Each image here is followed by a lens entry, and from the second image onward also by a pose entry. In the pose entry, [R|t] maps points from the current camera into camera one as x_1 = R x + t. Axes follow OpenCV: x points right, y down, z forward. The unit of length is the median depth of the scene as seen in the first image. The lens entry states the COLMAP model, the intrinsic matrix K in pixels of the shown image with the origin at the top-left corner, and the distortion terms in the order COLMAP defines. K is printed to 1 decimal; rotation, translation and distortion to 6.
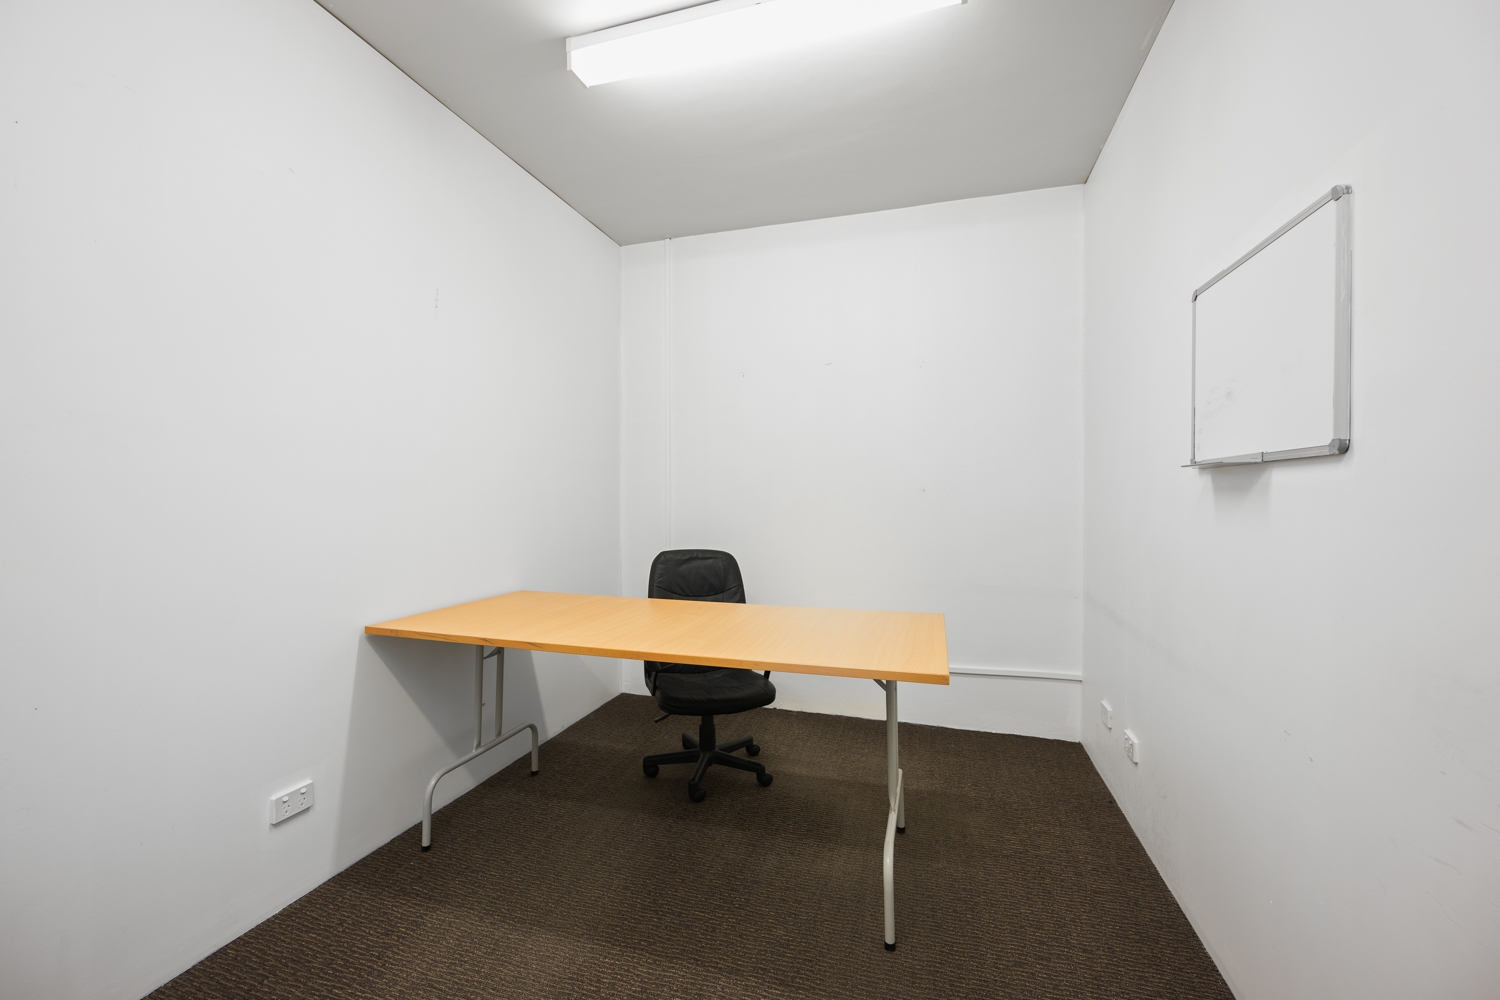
lens RADIAL K [[585.1, 0, 748.4], [0, 585.1, 498.0], [0, 0, 1]] dist [-0.002731, -0.000065]
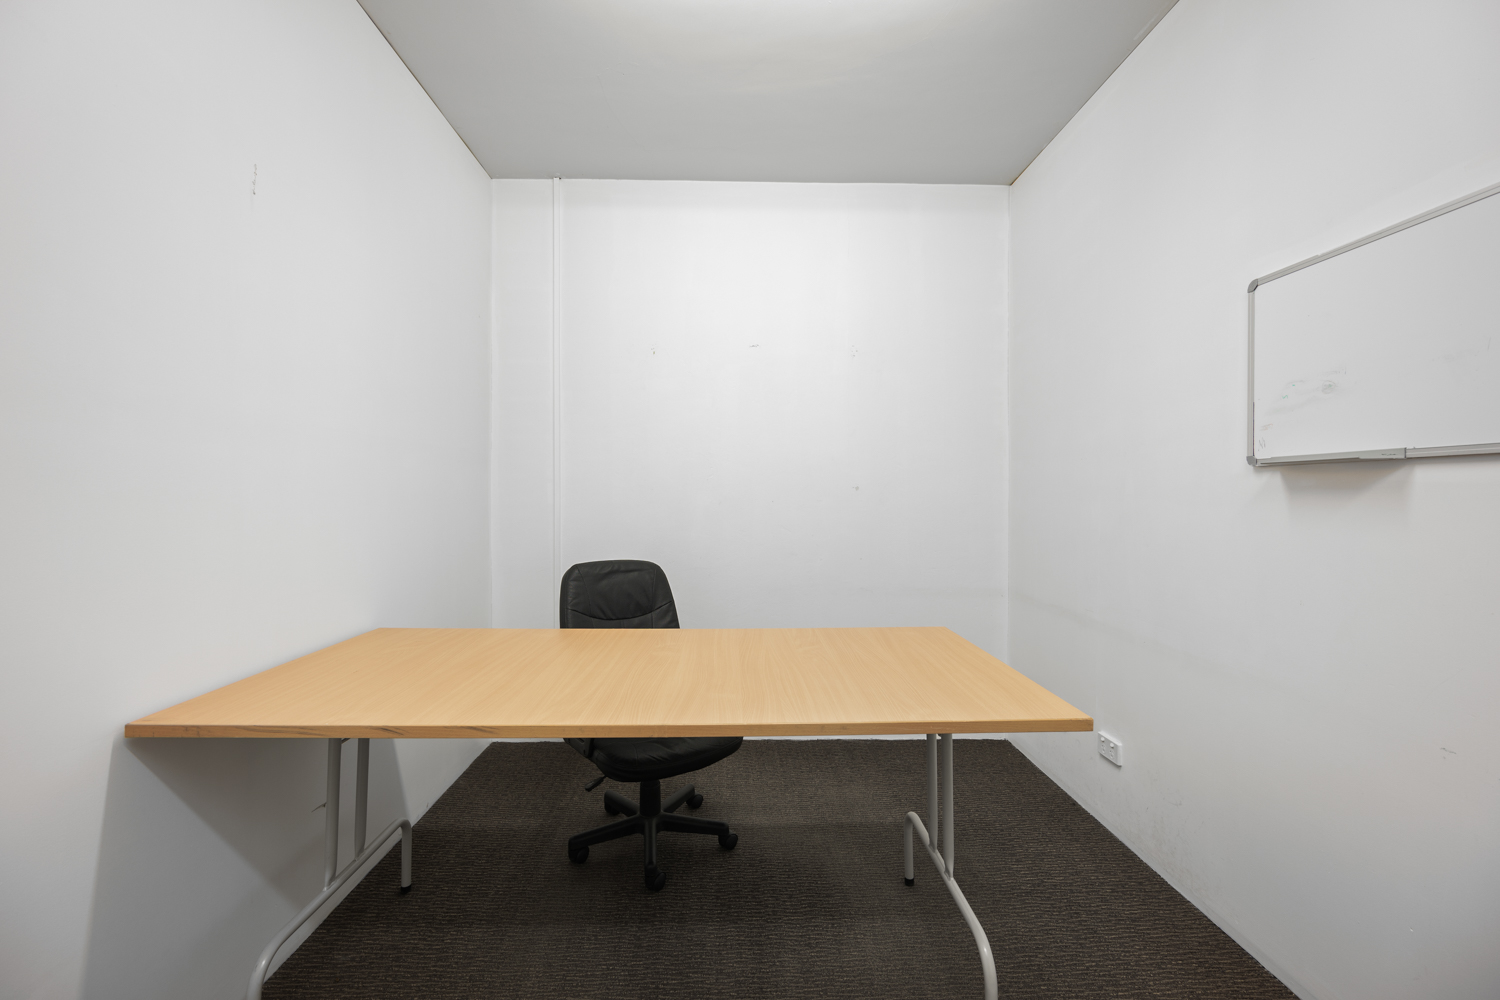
lens RADIAL K [[585.1, 0, 750.3], [0, 585.1, 495.2], [0, 0, 1]] dist [-0.002731, -0.000065]
pose [[0.951917, 0.000718, 0.306355, -0.187280], [-0.000178, 0.999998, -0.001792, -0.000719], [-0.306356, 0.001651, 0.951916, 0.205934]]
